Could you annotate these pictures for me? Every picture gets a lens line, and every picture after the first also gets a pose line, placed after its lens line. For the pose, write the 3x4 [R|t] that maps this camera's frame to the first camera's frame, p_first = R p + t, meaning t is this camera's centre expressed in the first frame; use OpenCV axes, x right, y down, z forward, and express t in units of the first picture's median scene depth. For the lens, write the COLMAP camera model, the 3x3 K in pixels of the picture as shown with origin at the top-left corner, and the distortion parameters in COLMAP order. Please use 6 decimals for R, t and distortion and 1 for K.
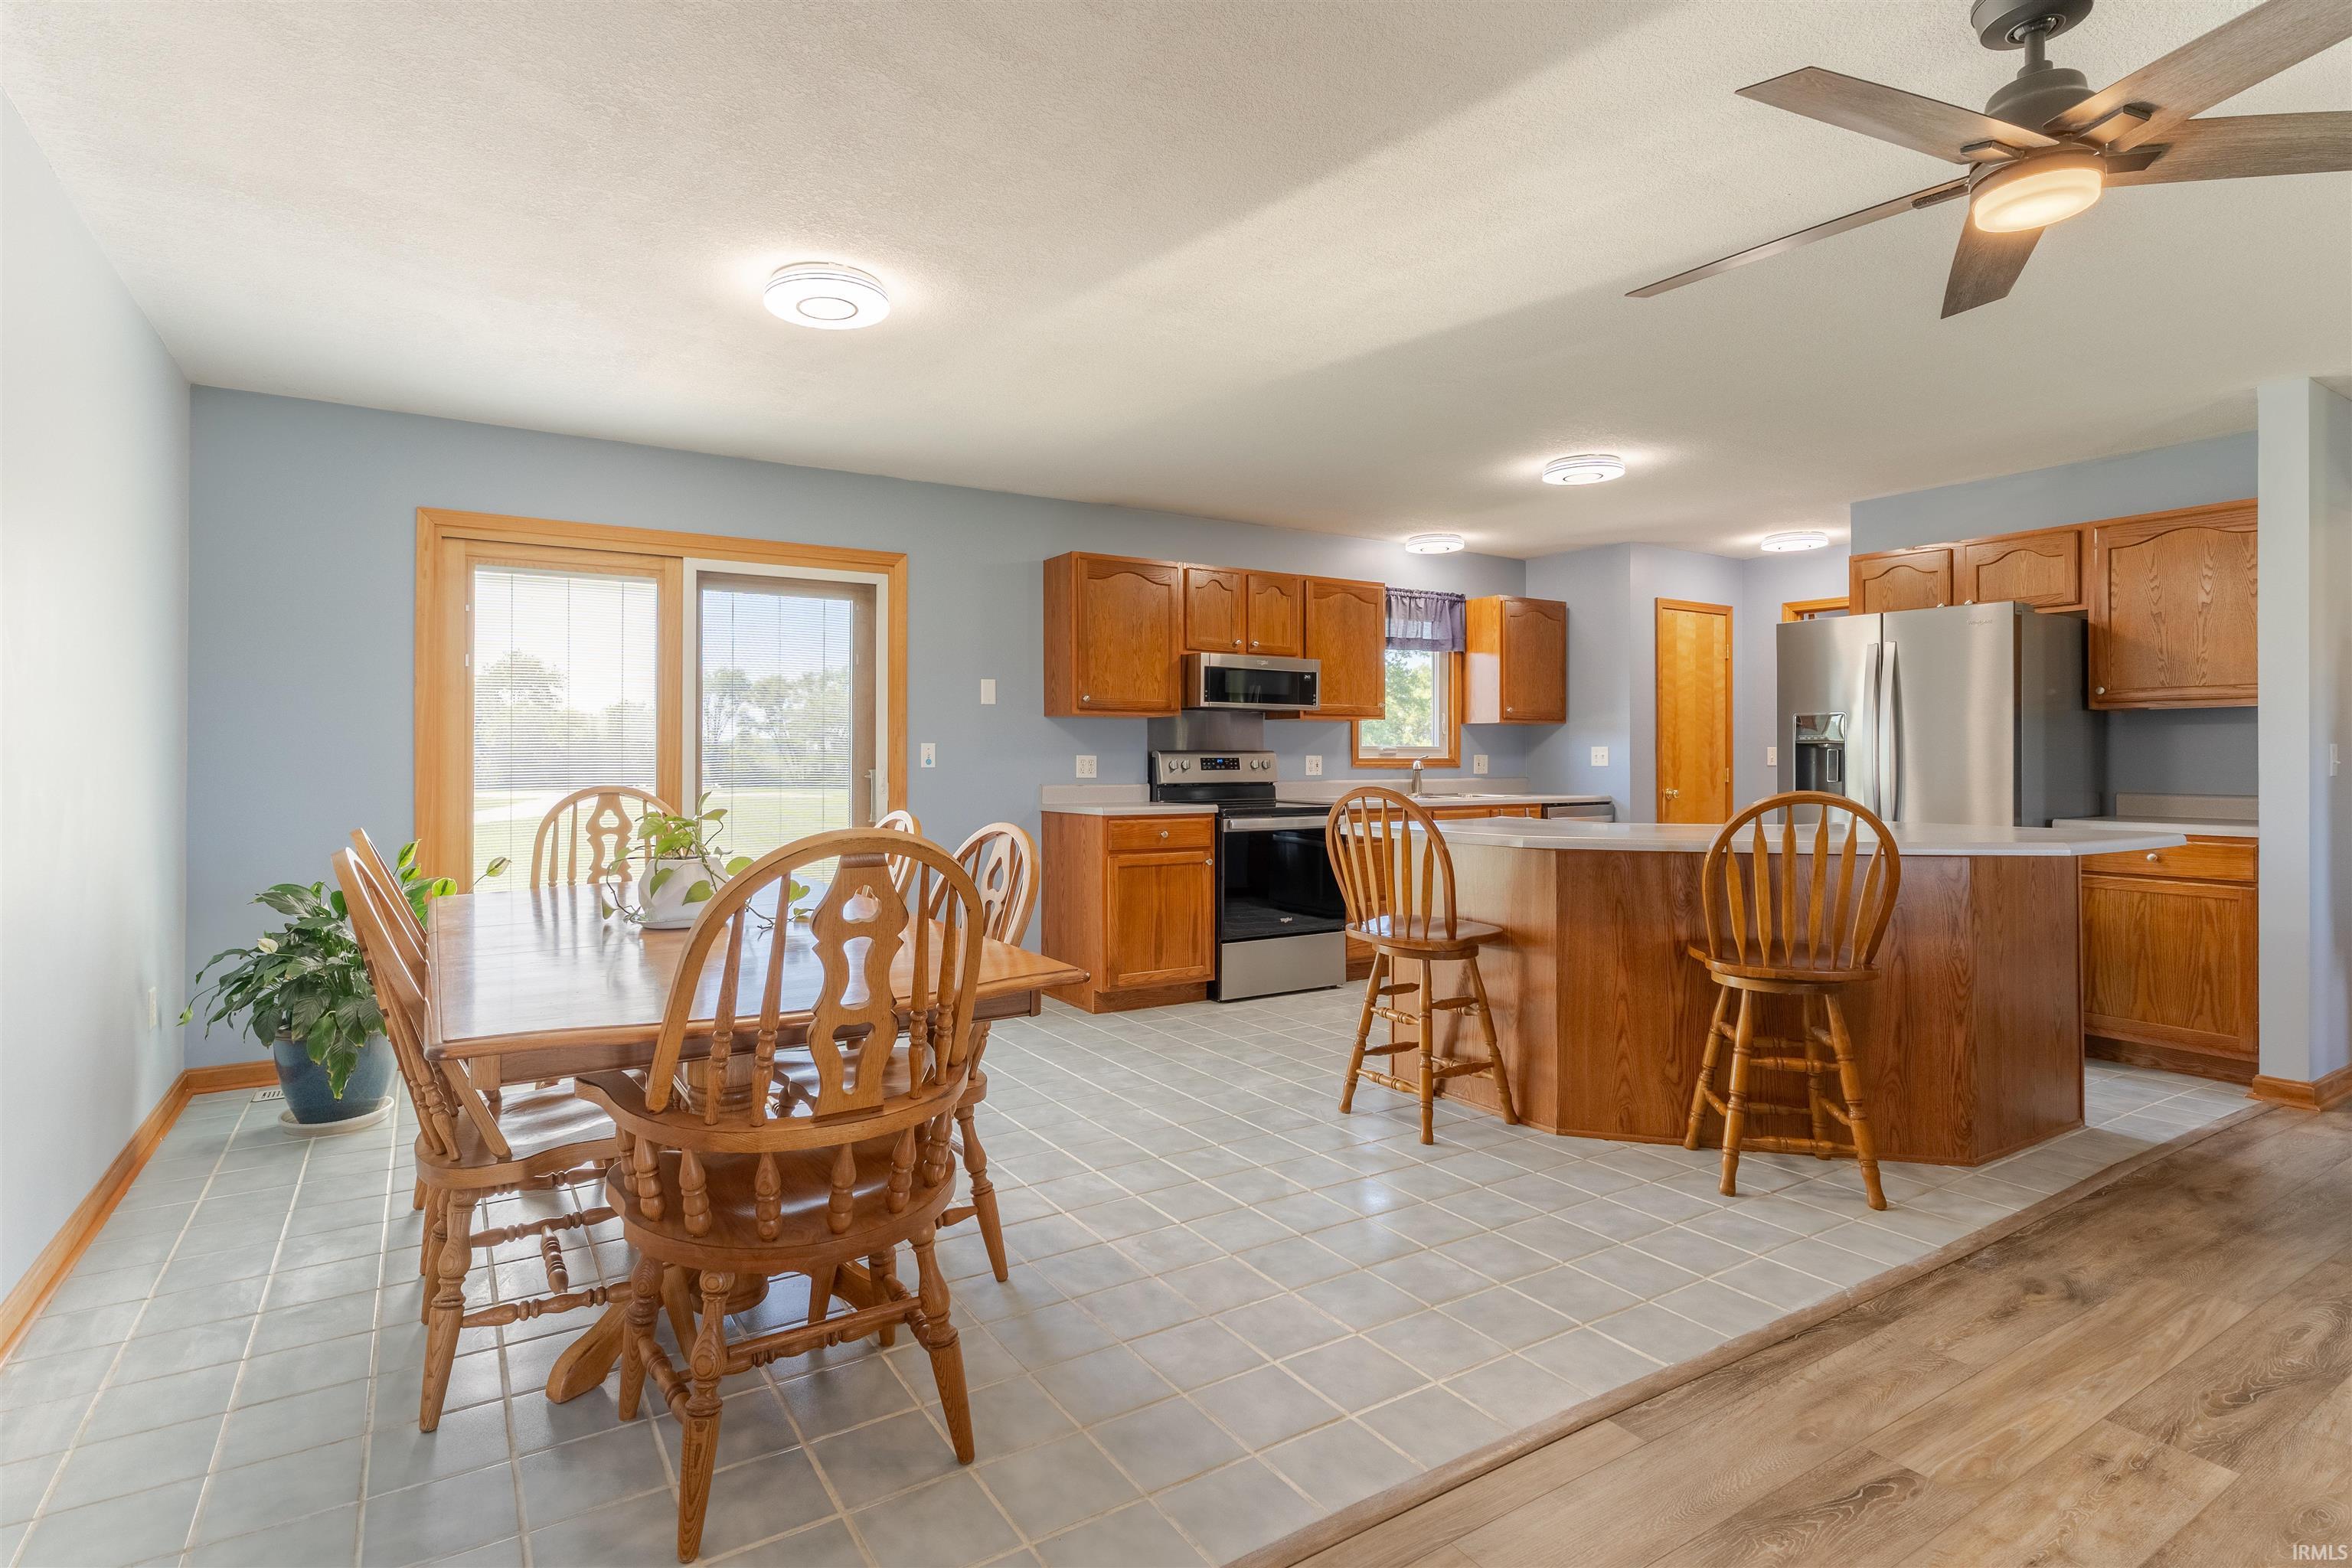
lens RADIAL K [[1154.0, 0, 1116.8], [0, 1154.0, 751.1], [0, 0, 1]] dist [0.002857, 0.001787]
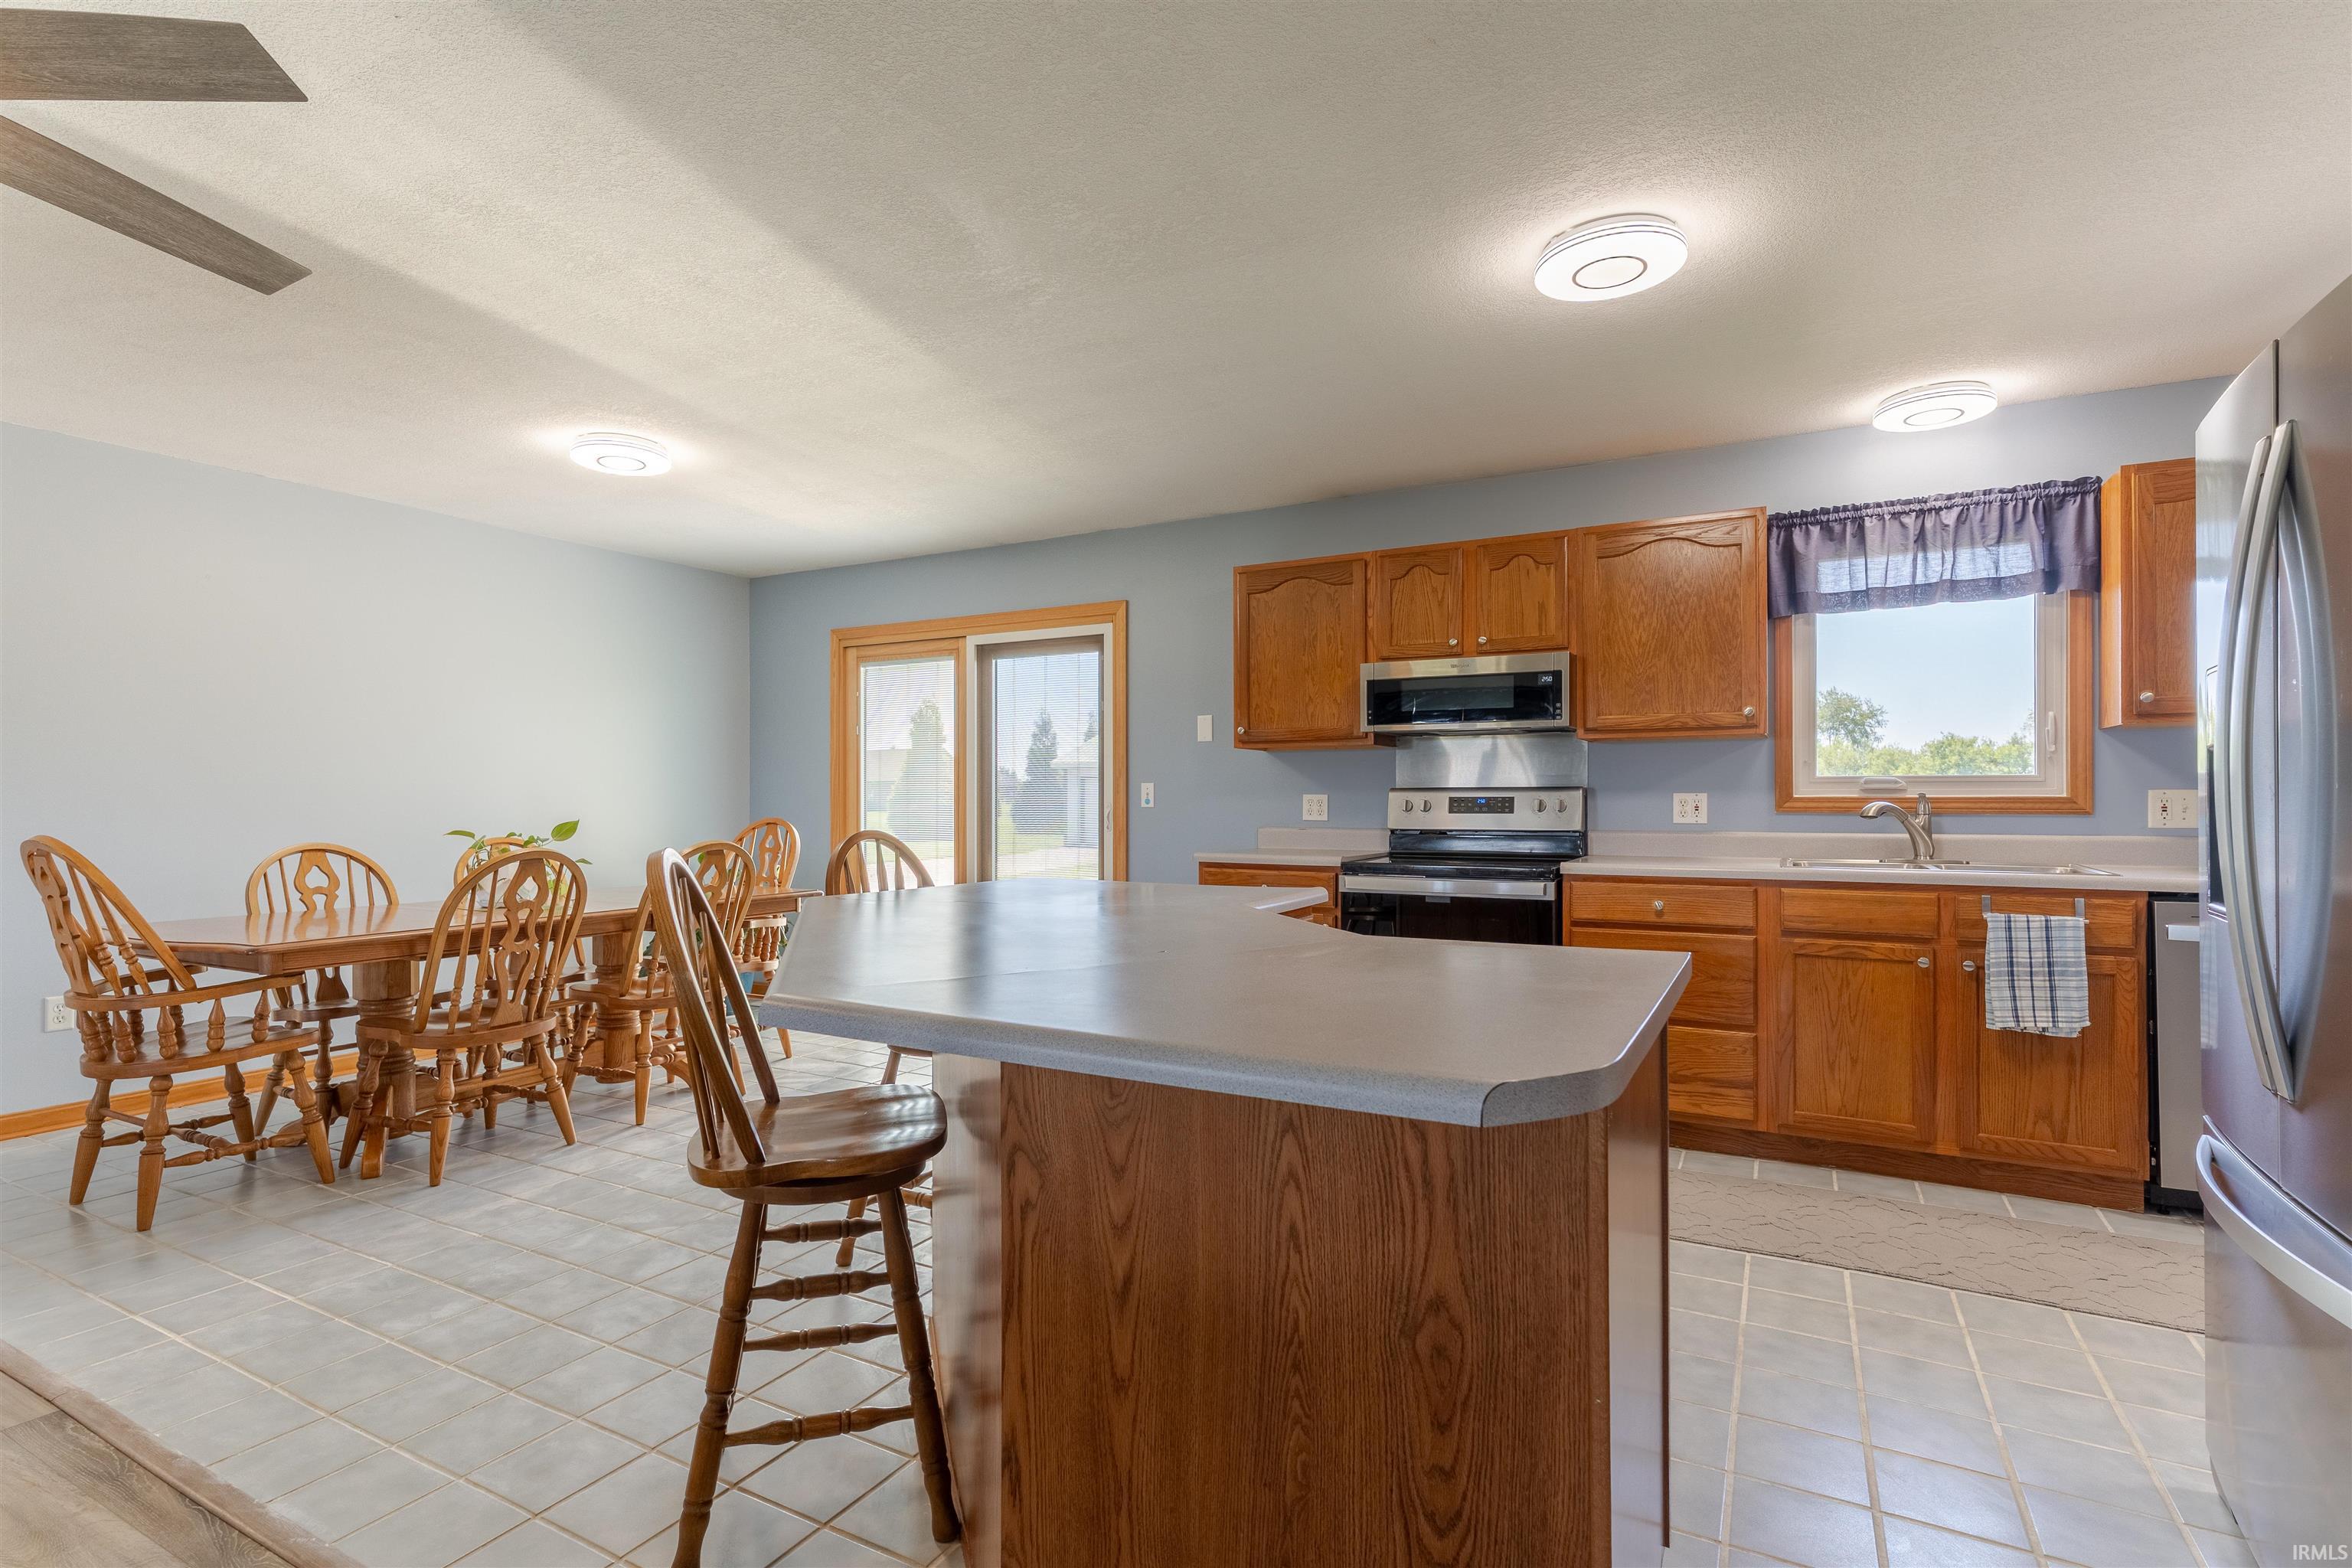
lens RADIAL K [[1128.8, 0, 1169.9], [0, 1128.8, 785.7], [0, 0, 1]] dist [0.002507, 0.000947]
pose [[0.502193, -0.010758, -0.864689, 0.778963], [0.005846, 0.999942, -0.009045, 0.005132], [0.864736, -0.000513, 0.502227, 0.577610]]
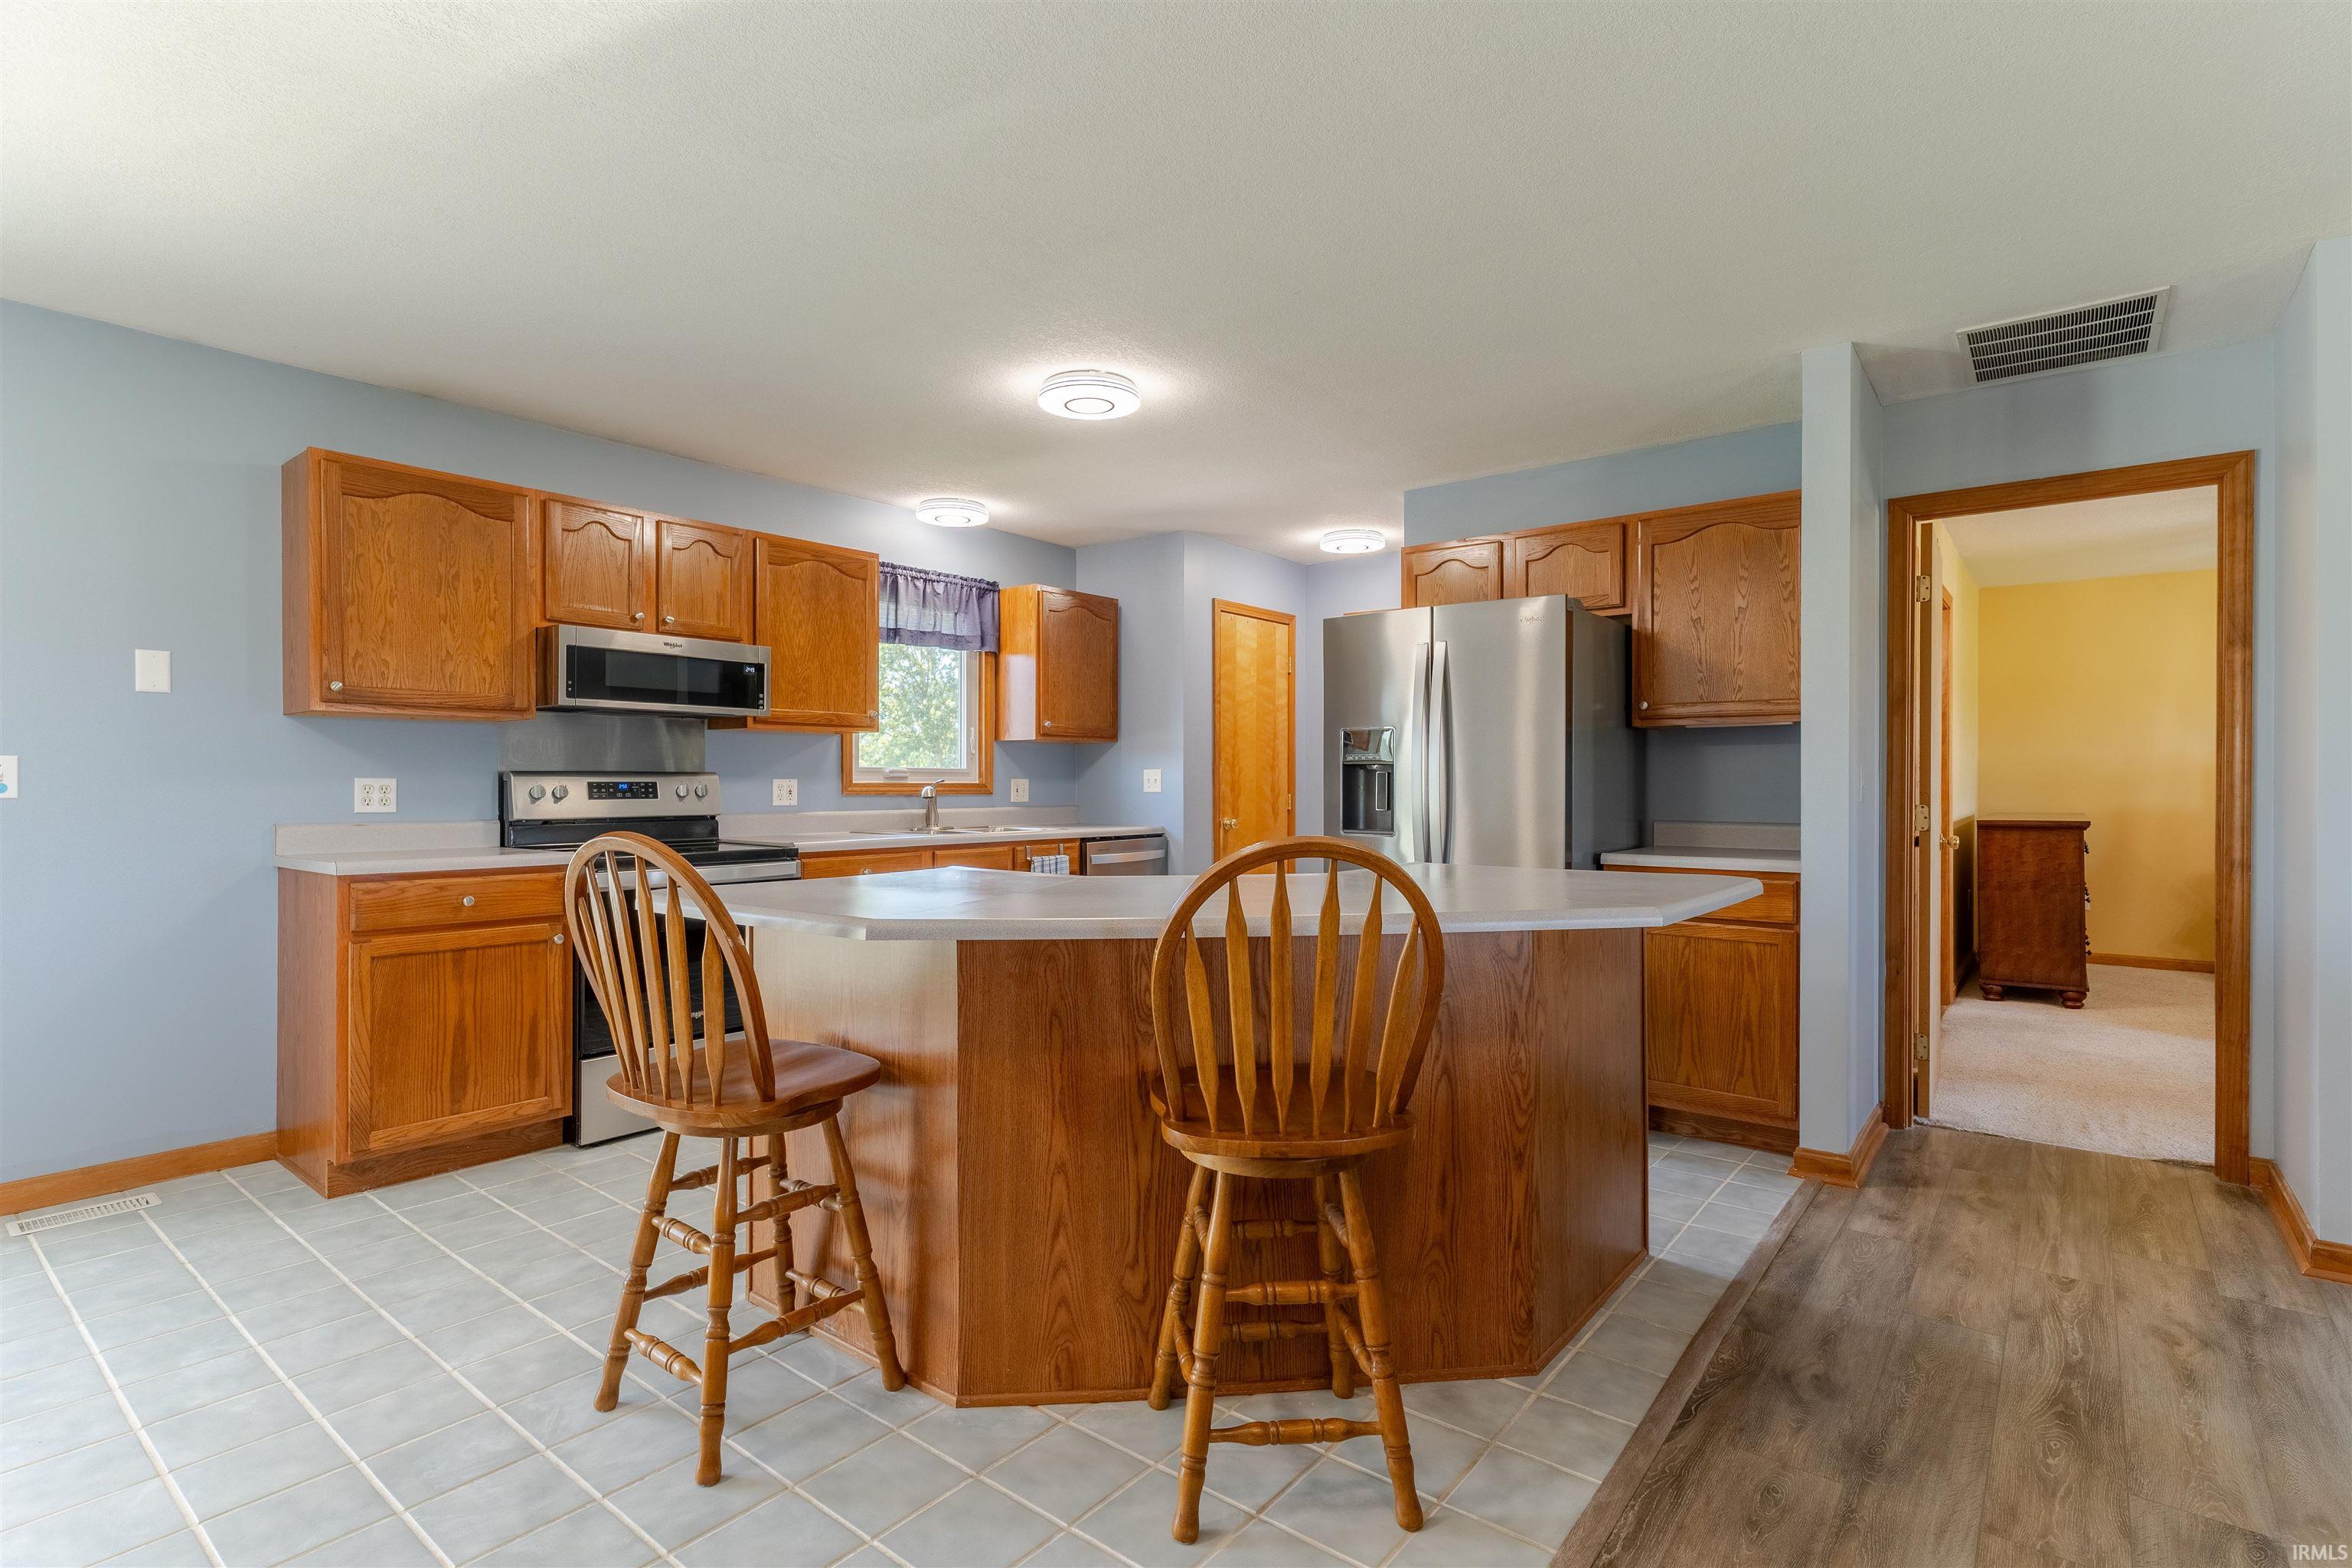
lens RADIAL K [[1128.8, 0, 1169.9], [0, 1128.8, 785.7], [0, 0, 1]] dist [0.002507, 0.000947]
pose [[0.939813, -0.000451, 0.341689, 0.210036], [-0.002029, 0.999974, 0.006902, 0.003515], [-0.341683, -0.007180, 0.939788, 0.304593]]
